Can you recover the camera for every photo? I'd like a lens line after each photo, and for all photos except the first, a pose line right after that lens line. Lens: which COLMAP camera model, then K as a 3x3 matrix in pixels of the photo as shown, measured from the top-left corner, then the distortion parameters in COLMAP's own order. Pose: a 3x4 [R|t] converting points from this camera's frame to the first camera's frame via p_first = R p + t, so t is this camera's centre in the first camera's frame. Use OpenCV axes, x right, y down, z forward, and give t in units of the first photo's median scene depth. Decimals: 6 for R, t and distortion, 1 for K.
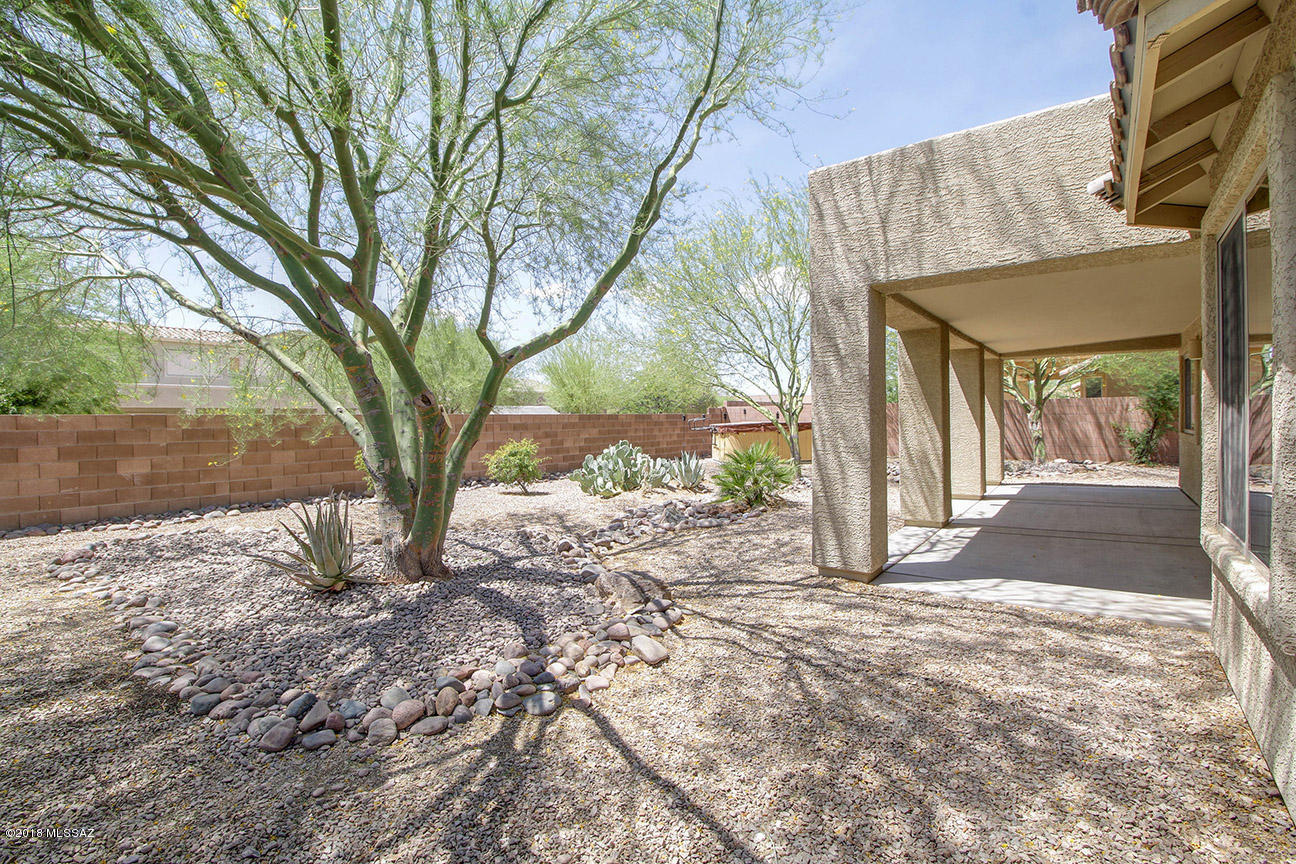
lens RADIAL K [[603.3, 0, 643.4], [0, 603.3, 427.0], [0, 0, 1]] dist [0.001343, 0.000130]
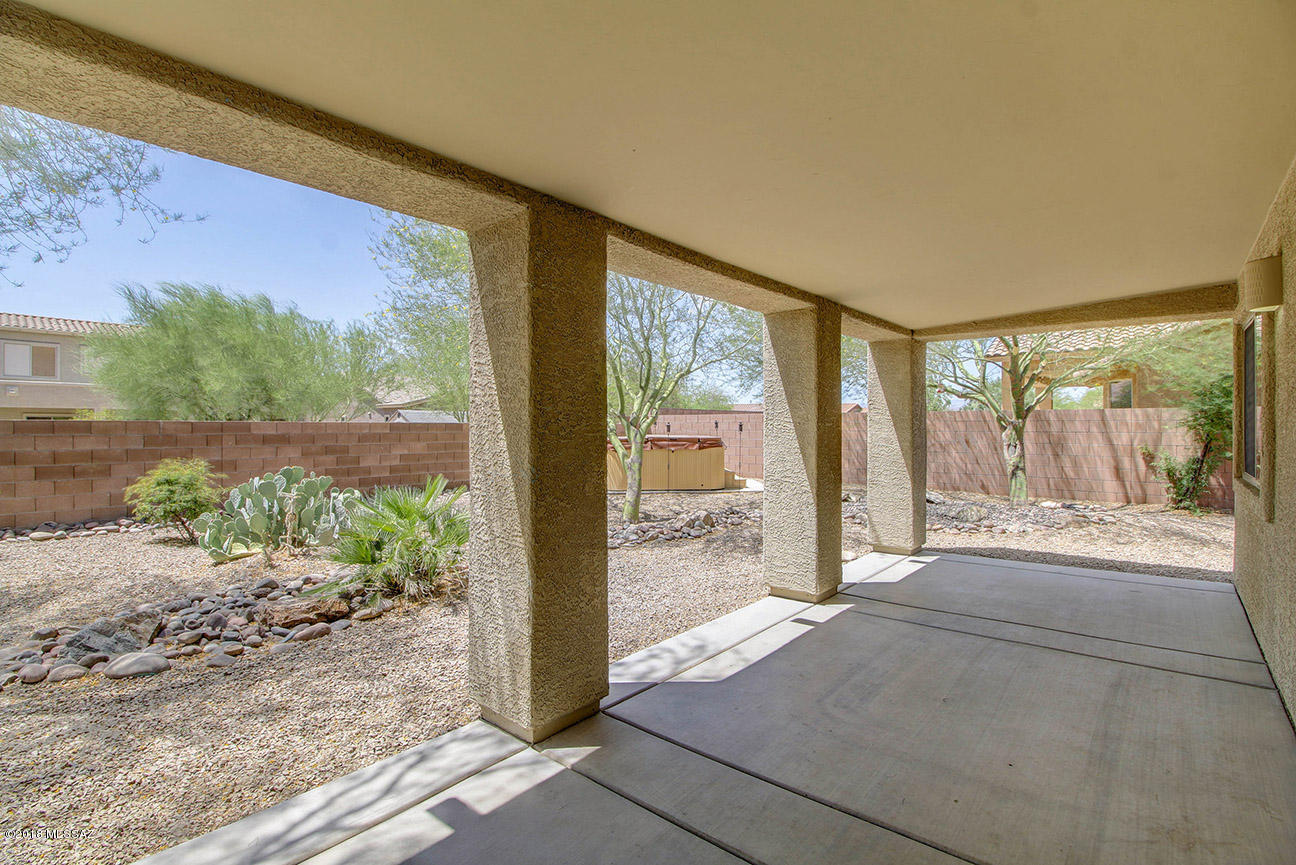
lens RADIAL K [[603.3, 0, 650.5], [0, 603.3, 432.1], [0, 0, 1]] dist [0.001343, 0.000130]
pose [[0.997903, 0.015465, -0.062855, 0.274858], [-0.015786, 0.999865, -0.004608, -0.011597], [0.062775, 0.005591, 0.998012, 0.295264]]
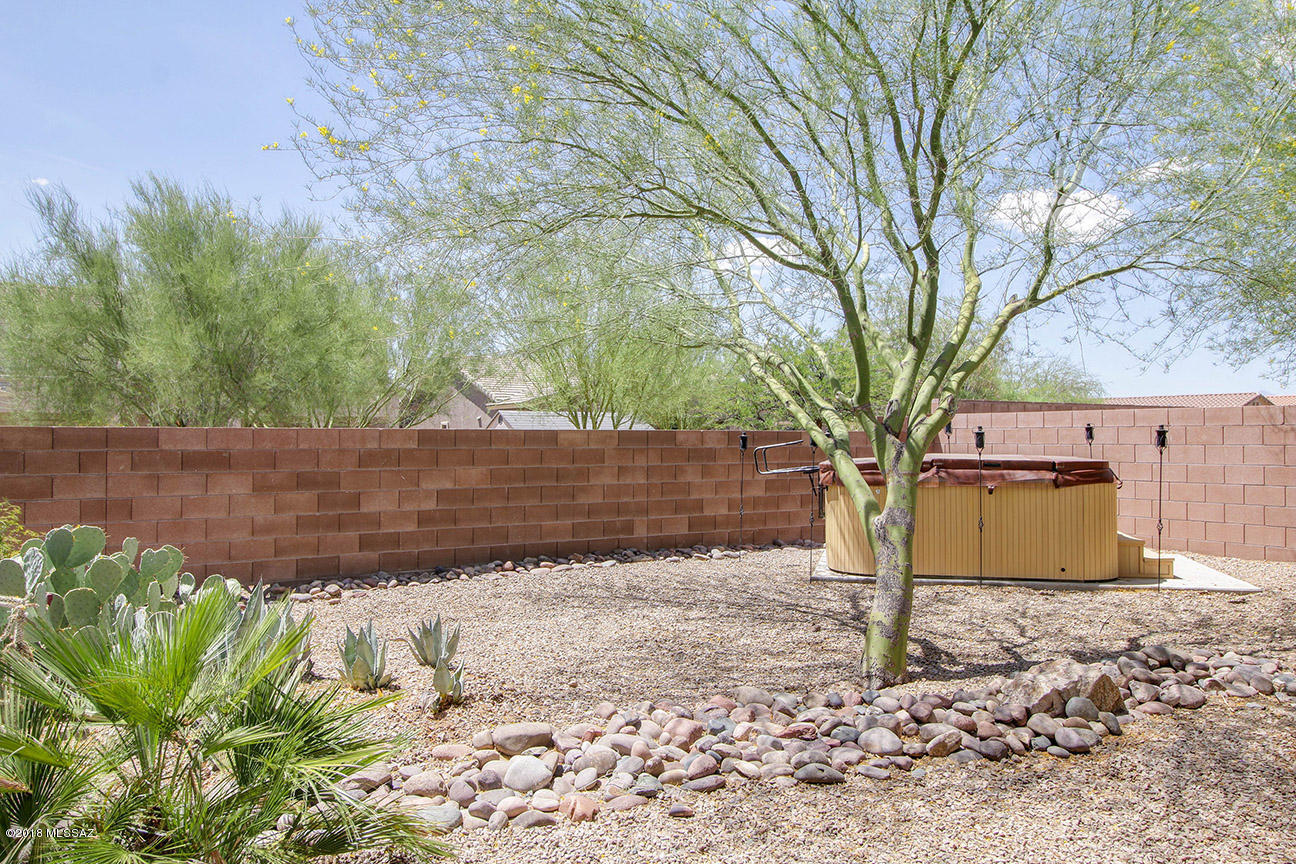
lens RADIAL K [[969.7, 0, 647.0], [0, 969.7, 422.3], [0, 0, 1]] dist [0.038270, -0.001852]
pose [[0.937256, 0.007919, -0.348551, 0.264364], [-0.017838, 0.999522, -0.025259, -0.012712], [0.348184, 0.029892, 0.936949, 0.490545]]
